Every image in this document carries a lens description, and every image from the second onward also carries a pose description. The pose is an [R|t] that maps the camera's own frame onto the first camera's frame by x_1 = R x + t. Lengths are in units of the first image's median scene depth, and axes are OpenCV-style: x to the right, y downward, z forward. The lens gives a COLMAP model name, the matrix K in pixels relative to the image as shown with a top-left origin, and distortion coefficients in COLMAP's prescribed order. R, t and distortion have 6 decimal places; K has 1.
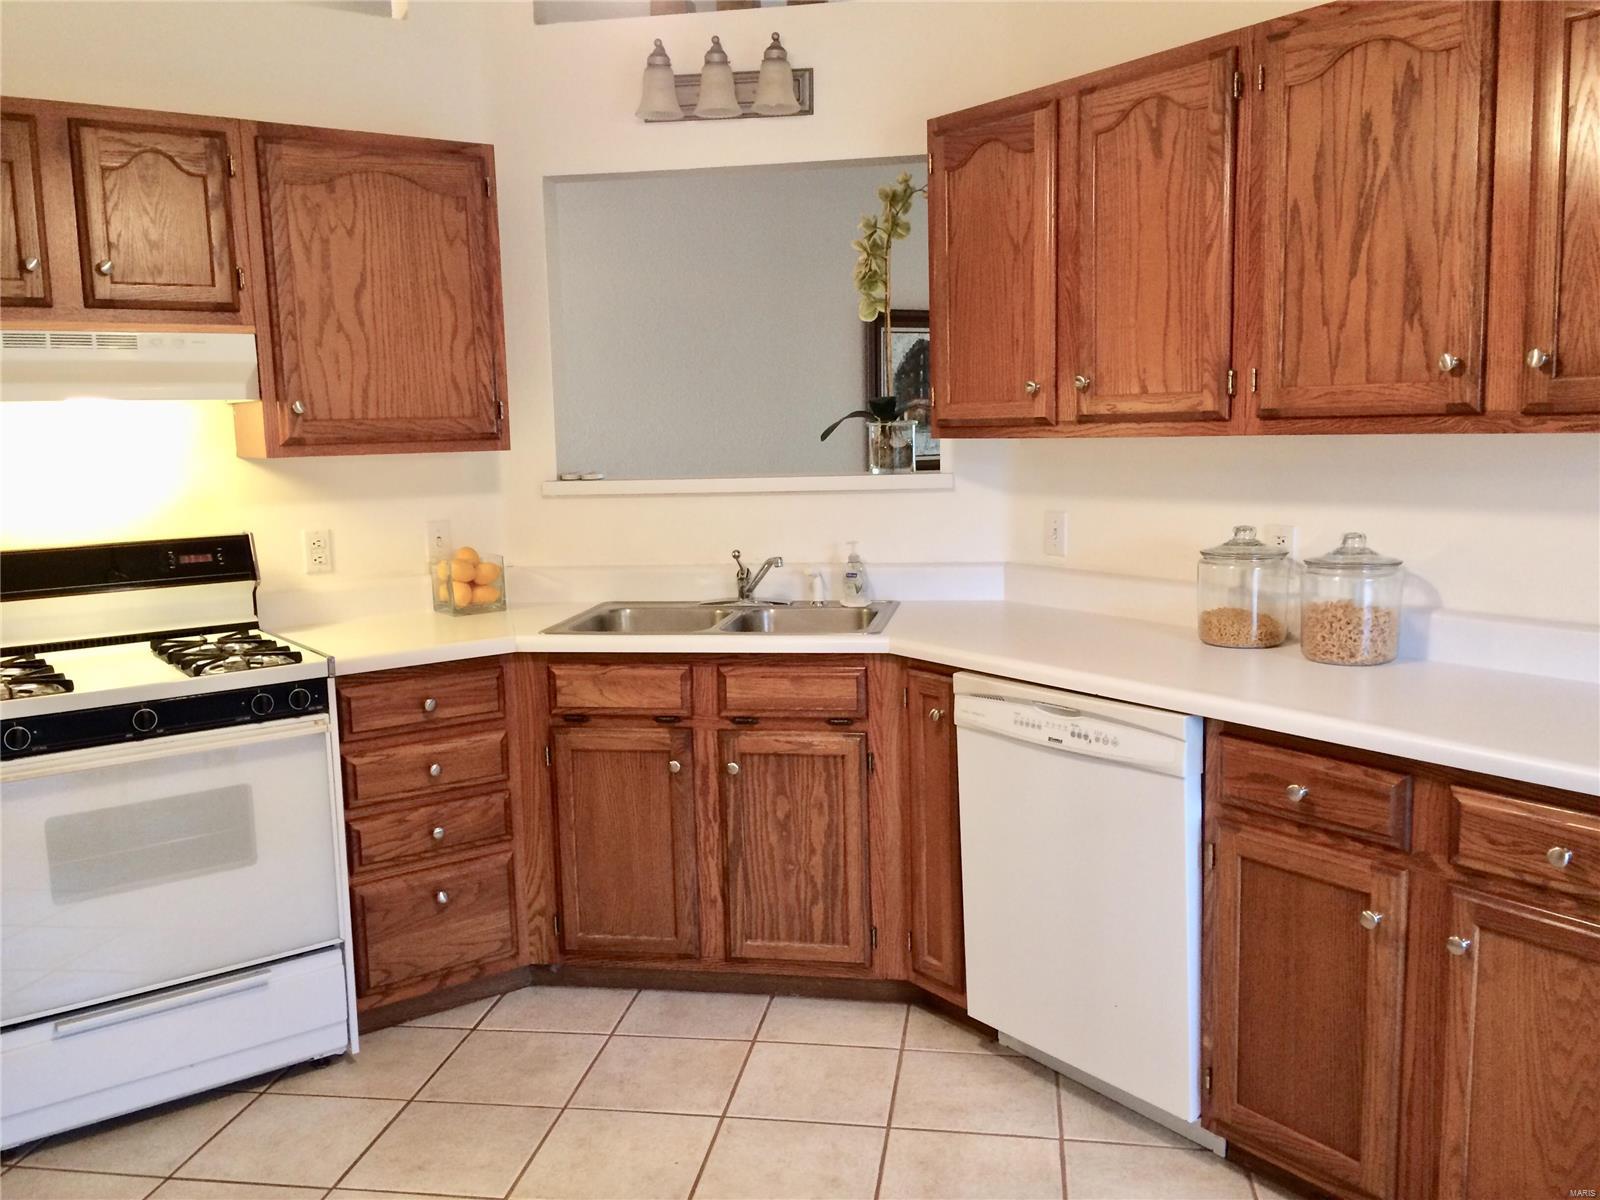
lens RADIAL K [[1348.5, 0, 780.9], [0, 1348.5, 600.7], [0, 0, 1]] dist [0.075572, -0.108480]
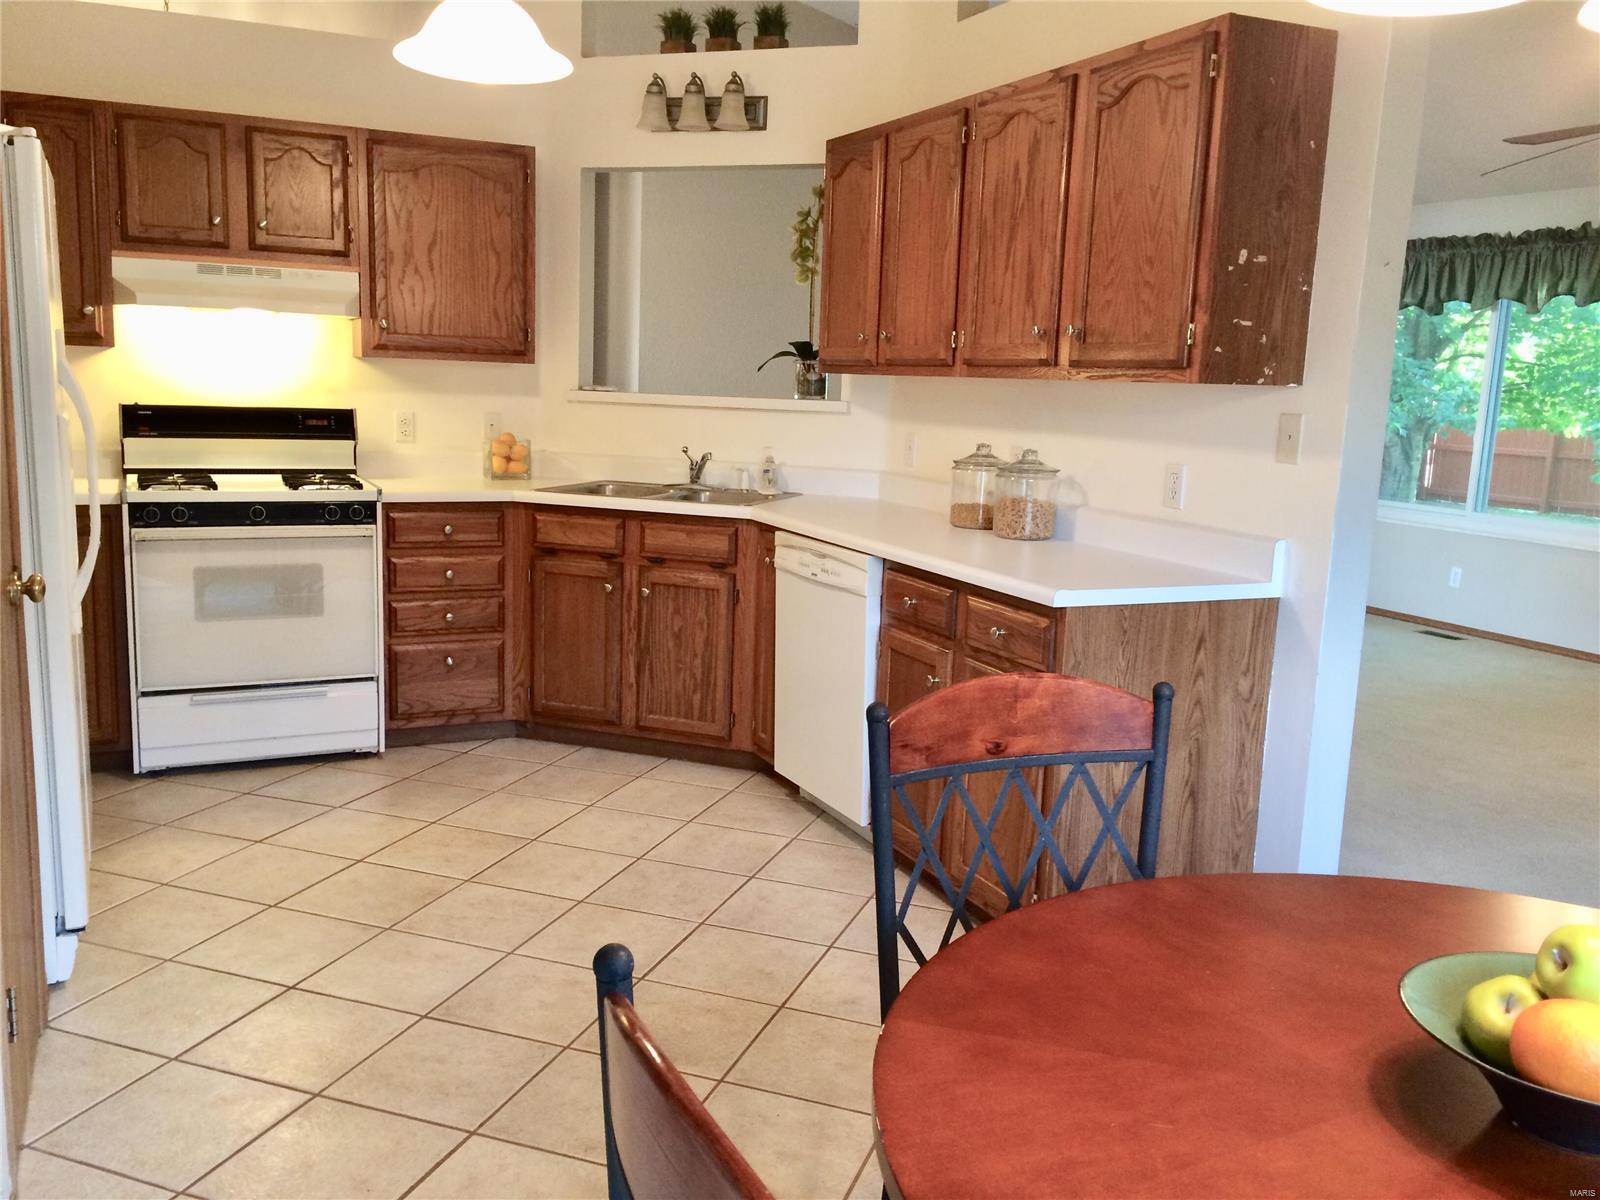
lens RADIAL K [[1348.5, 0, 780.9], [0, 1348.5, 600.7], [0, 0, 1]] dist [0.075572, -0.108480]
pose [[0.980206, 0.090617, -0.176025, 0.360715], [-0.085089, 0.995621, 0.038721, 0.064875], [0.178763, -0.022977, 0.983624, -0.390106]]
